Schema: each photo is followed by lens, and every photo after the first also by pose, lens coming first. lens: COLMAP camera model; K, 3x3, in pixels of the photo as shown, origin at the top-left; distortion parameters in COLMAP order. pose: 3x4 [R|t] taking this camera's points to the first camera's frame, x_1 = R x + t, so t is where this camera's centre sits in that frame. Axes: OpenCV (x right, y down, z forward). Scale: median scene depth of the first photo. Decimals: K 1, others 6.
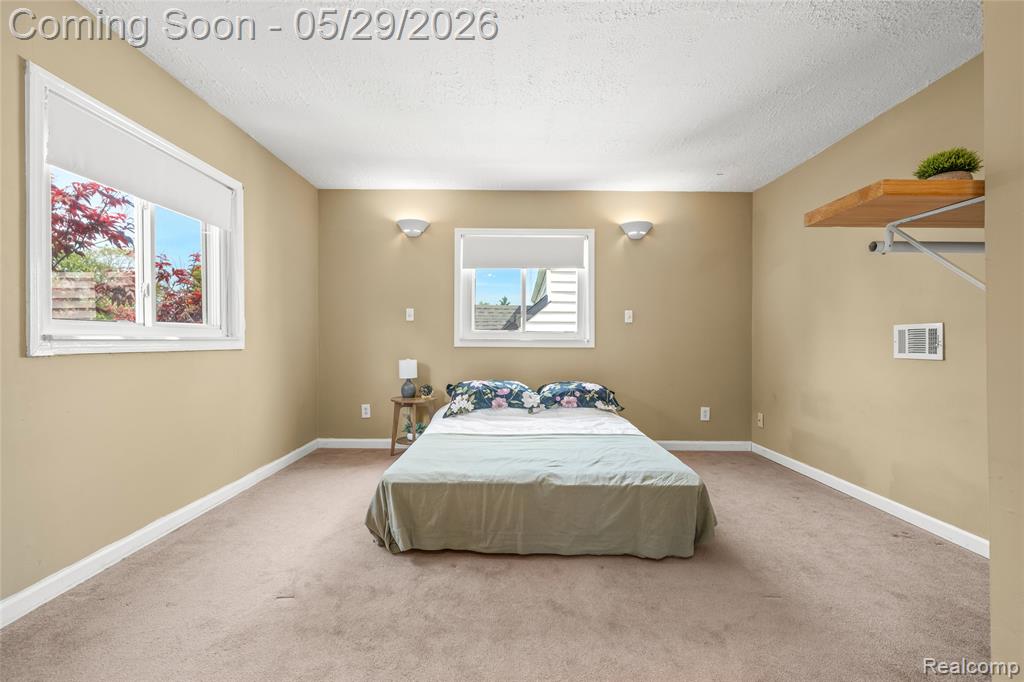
lens RADIAL K [[439.9, 0, 512.0], [0, 439.9, 341.0], [0, 0, 1]] dist [0.001818, 0.000092]
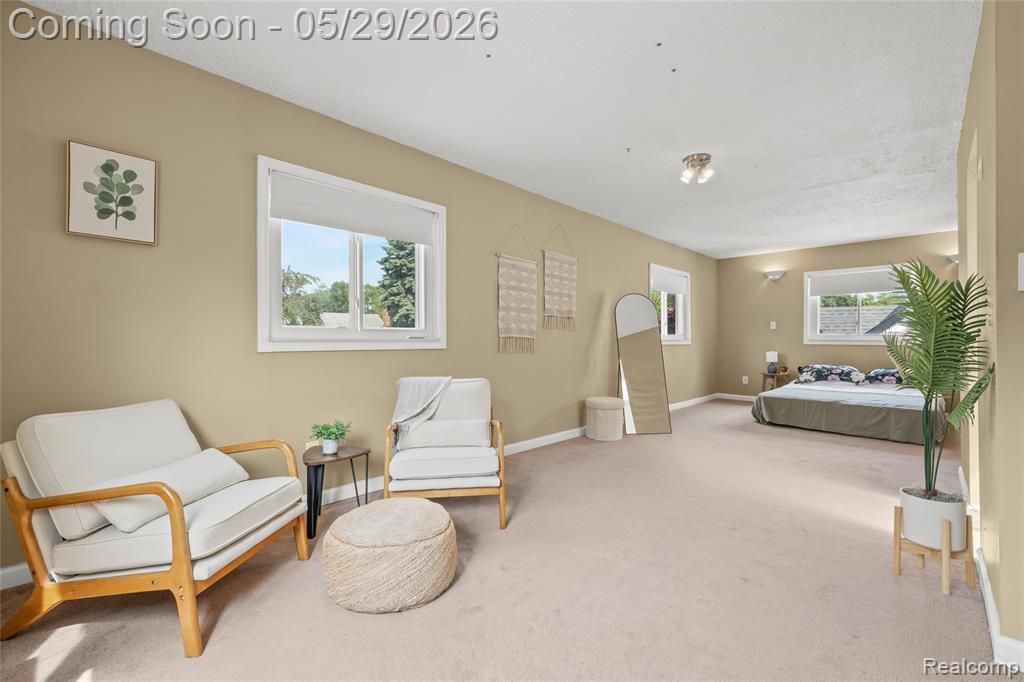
lens RADIAL K [[439.9, 0, 512.0], [0, 439.9, 341.0], [0, 0, 1]] dist [0.001818, 0.000092]
pose [[0.715352, -0.001720, -0.698762, 0.263428], [0.001330, 0.999999, -0.001100, 0.001449], [0.698763, -0.000142, 0.715354, -1.034387]]
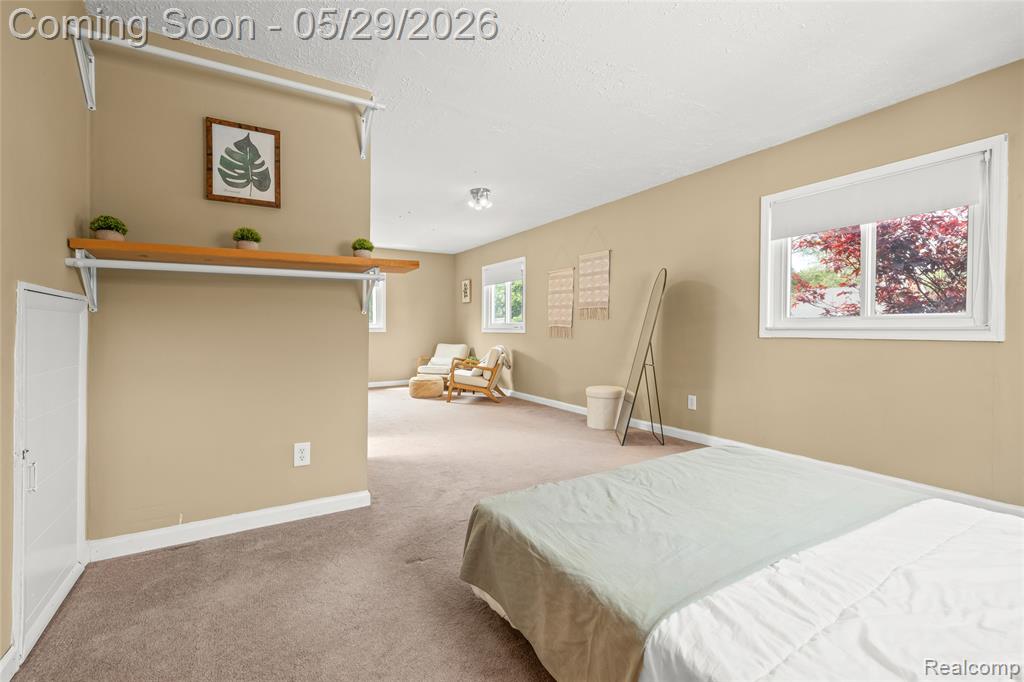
lens RADIAL K [[439.9, 0, 512.0], [0, 439.9, 341.0], [0, 0, 1]] dist [0.001818, 0.000092]
pose [[-0.854543, 0.014172, -0.519187, 0.451549], [-0.001240, 0.999569, 0.029326, -0.003060], [0.519379, 0.025704, -0.854157, 0.976057]]
